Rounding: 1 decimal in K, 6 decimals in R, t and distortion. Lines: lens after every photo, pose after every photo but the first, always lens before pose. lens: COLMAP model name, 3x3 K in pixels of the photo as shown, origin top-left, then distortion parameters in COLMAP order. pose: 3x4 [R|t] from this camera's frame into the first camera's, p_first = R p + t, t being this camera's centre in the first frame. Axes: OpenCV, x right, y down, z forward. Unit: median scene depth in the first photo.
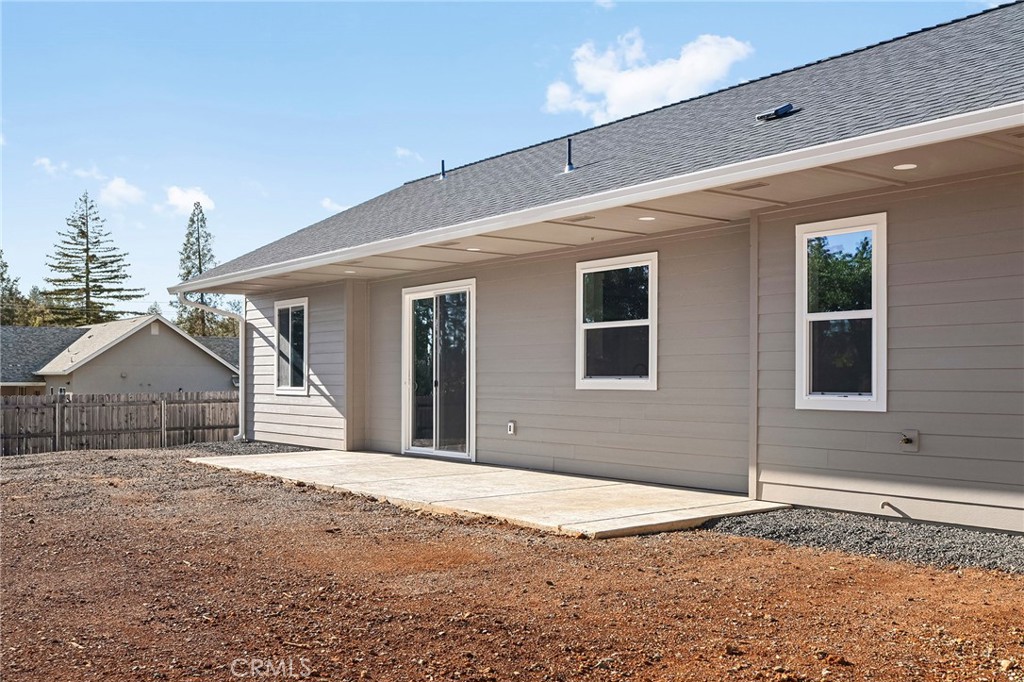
lens RADIAL K [[1027.4, 0, 514.9], [0, 1027.4, 377.0], [0, 0, 1]] dist [0.024996, 0.000000]
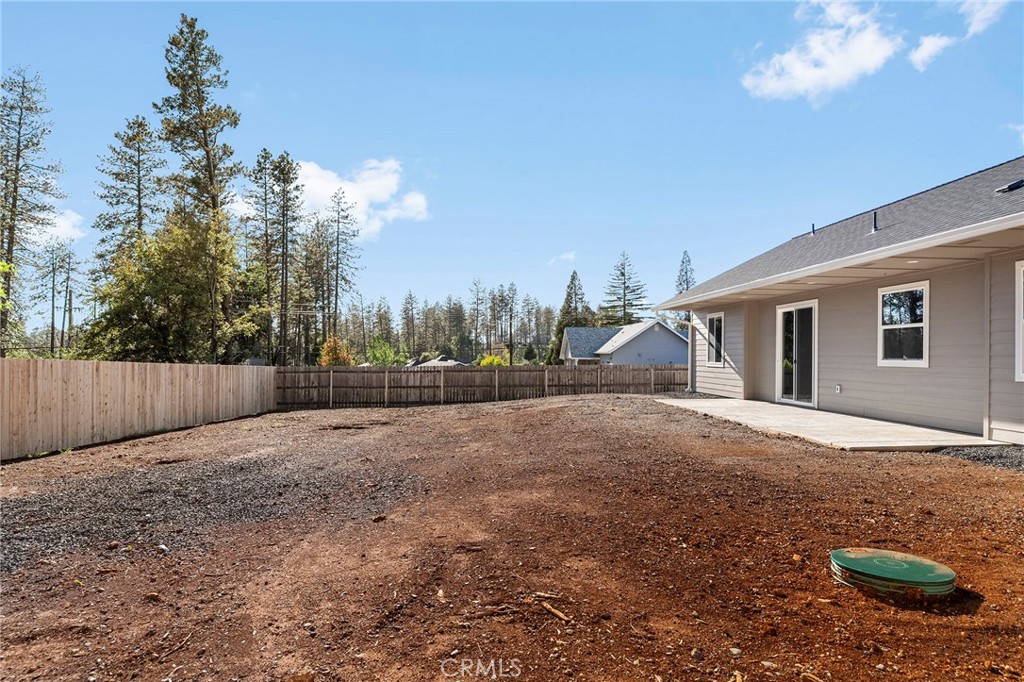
lens RADIAL K [[627.7, 0, 512.2], [0, 627.7, 343.9], [0, 0, 1]] dist [0.000992, -0.000387]
pose [[0.840255, -0.004562, -0.542172, 0.084775], [-0.004727, 0.999865, -0.015740, -0.003654], [0.542171, 0.015789, 0.840120, -0.110092]]
